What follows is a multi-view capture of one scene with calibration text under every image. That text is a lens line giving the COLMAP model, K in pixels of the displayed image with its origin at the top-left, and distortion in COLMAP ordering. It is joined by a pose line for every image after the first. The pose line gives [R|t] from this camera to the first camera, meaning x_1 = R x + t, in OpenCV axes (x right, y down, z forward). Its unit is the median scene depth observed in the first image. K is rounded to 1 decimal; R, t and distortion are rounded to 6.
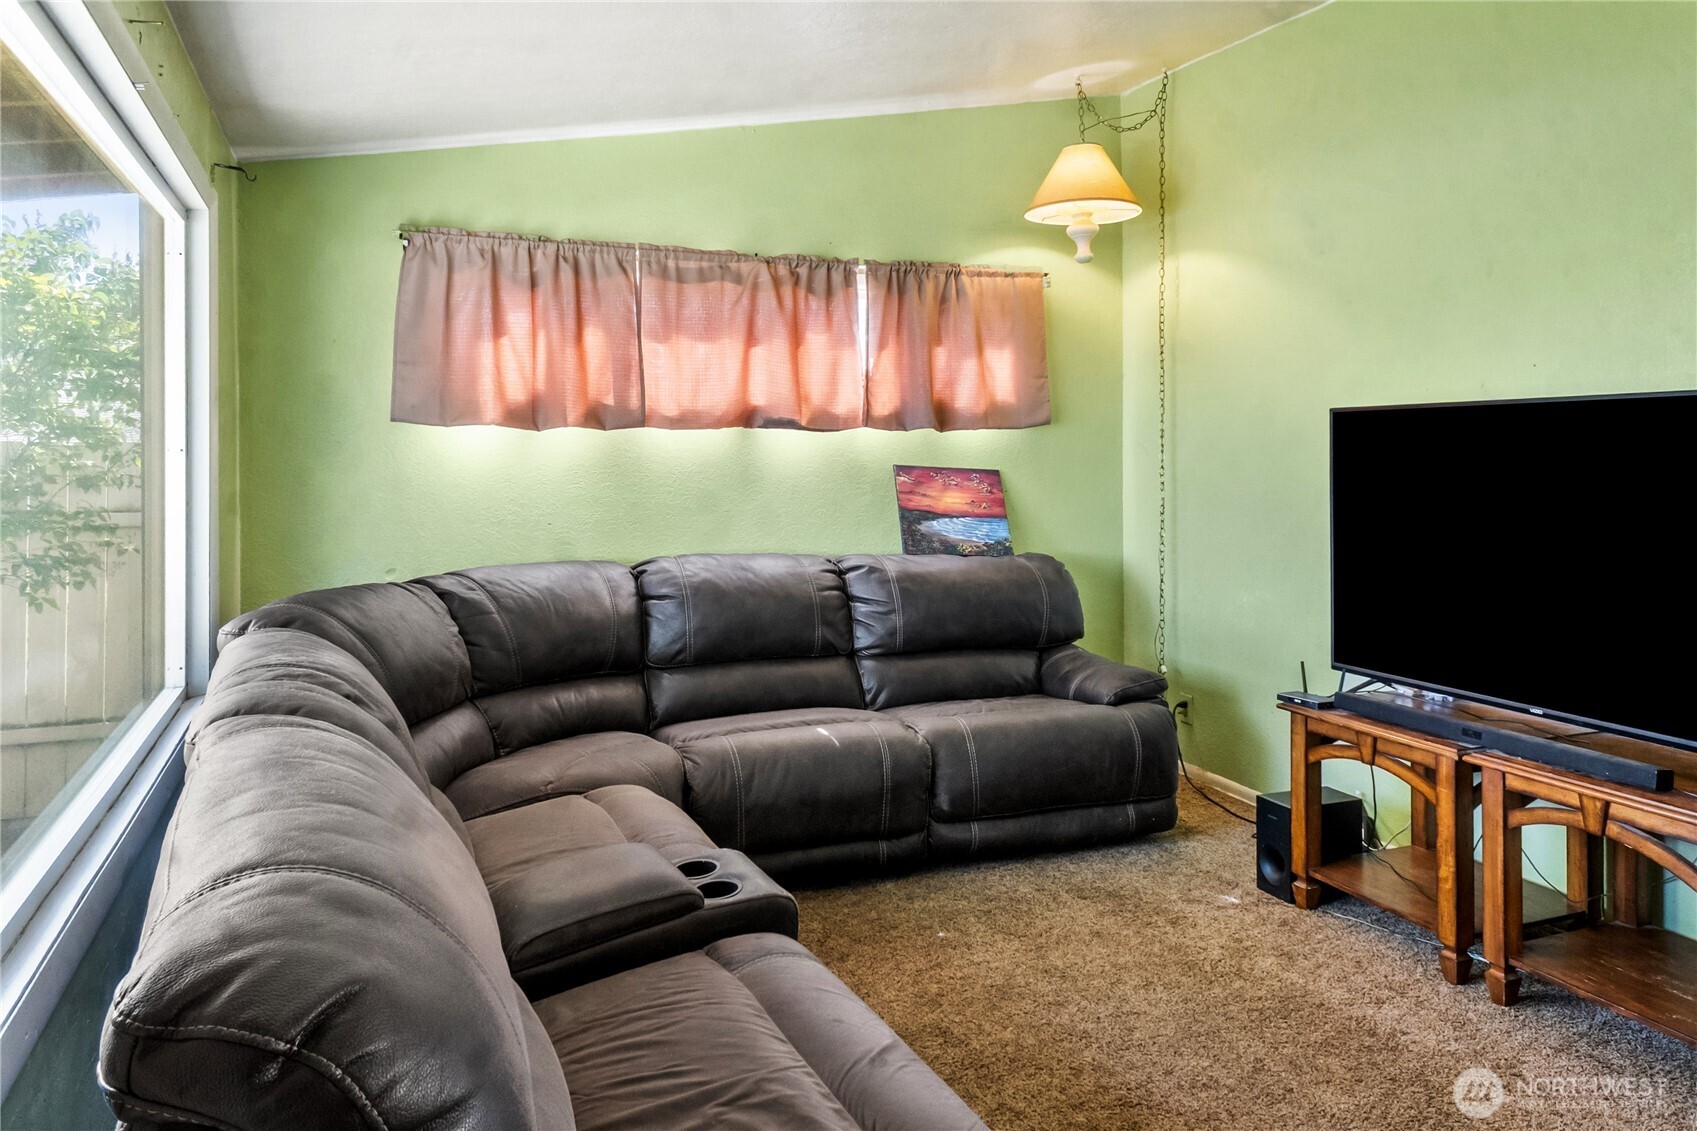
lens RADIAL K [[1168.2, 0, 841.2], [0, 1168.2, 447.8], [0, 0, 1]] dist [0.024897, -0.005051]
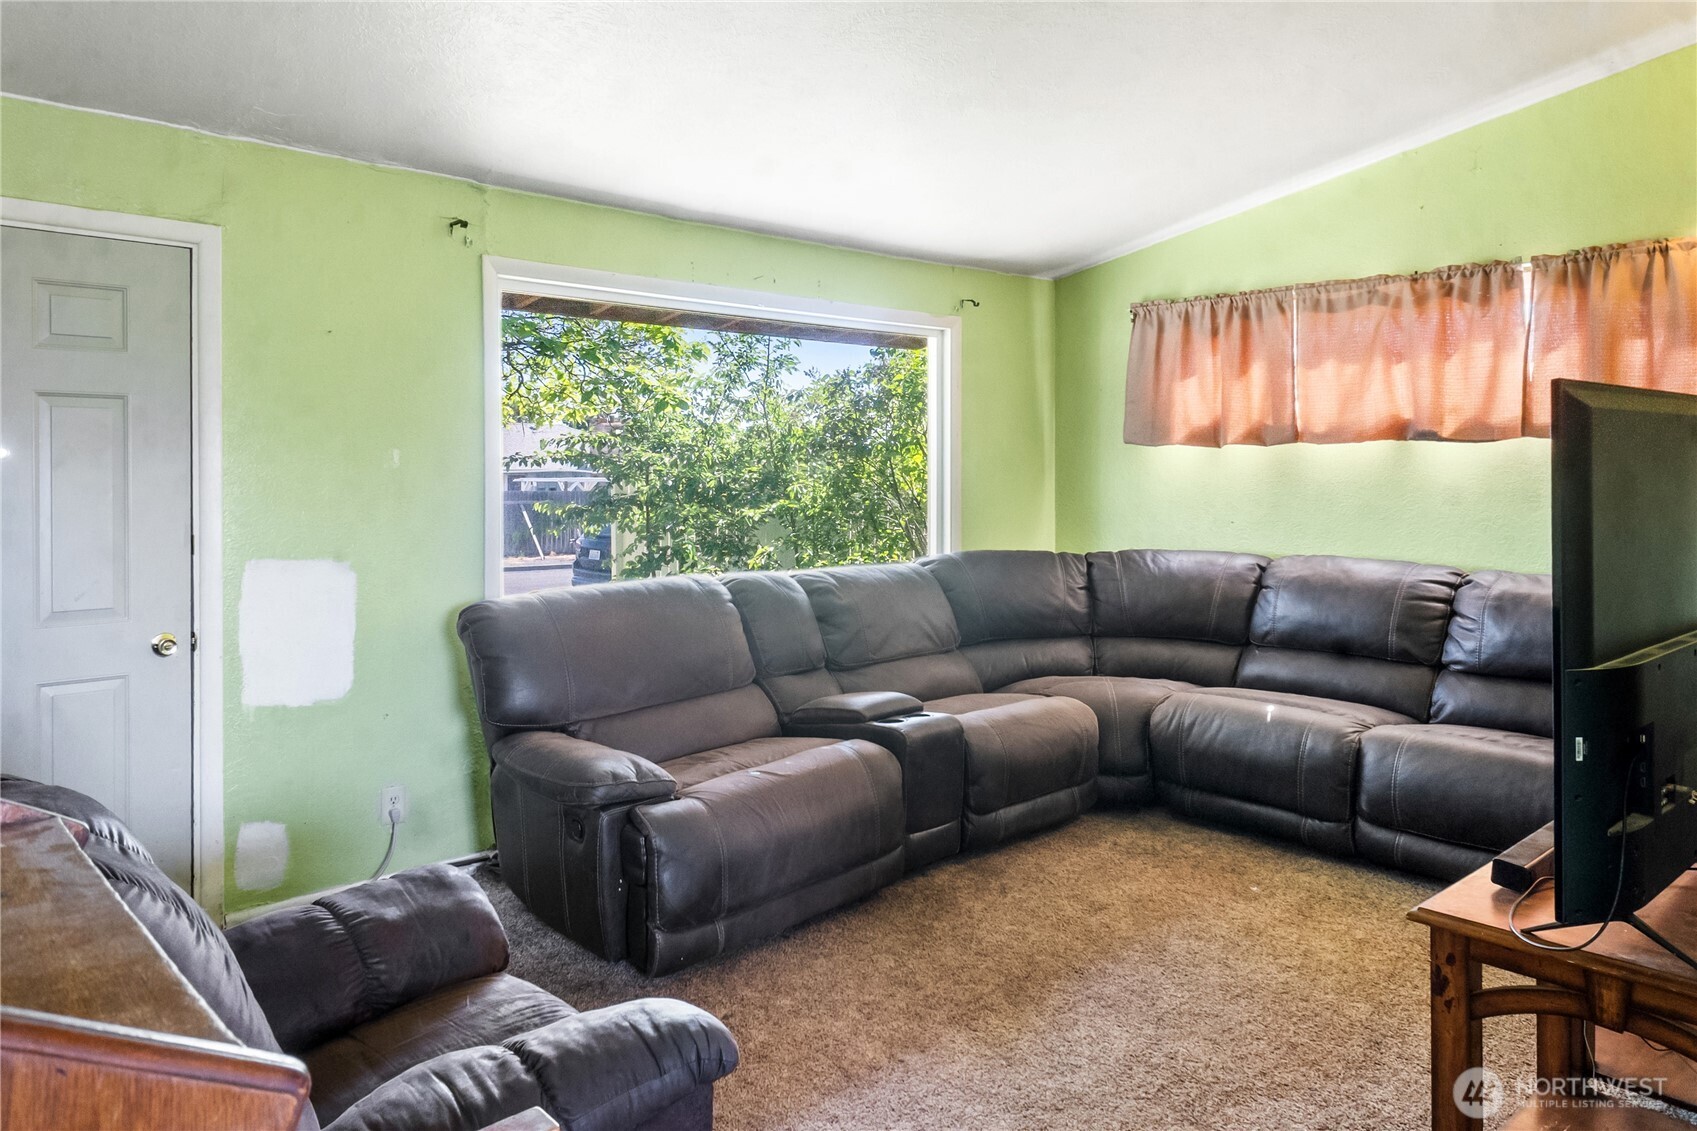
lens RADIAL K [[1168.2, 0, 841.2], [0, 1168.2, 447.8], [0, 0, 1]] dist [0.024897, -0.005051]
pose [[0.348614, -0.014641, -0.937152, 0.750434], [0.007718, 0.999889, -0.012750, -0.001007], [0.937234, -0.002788, 0.348689, 0.168512]]
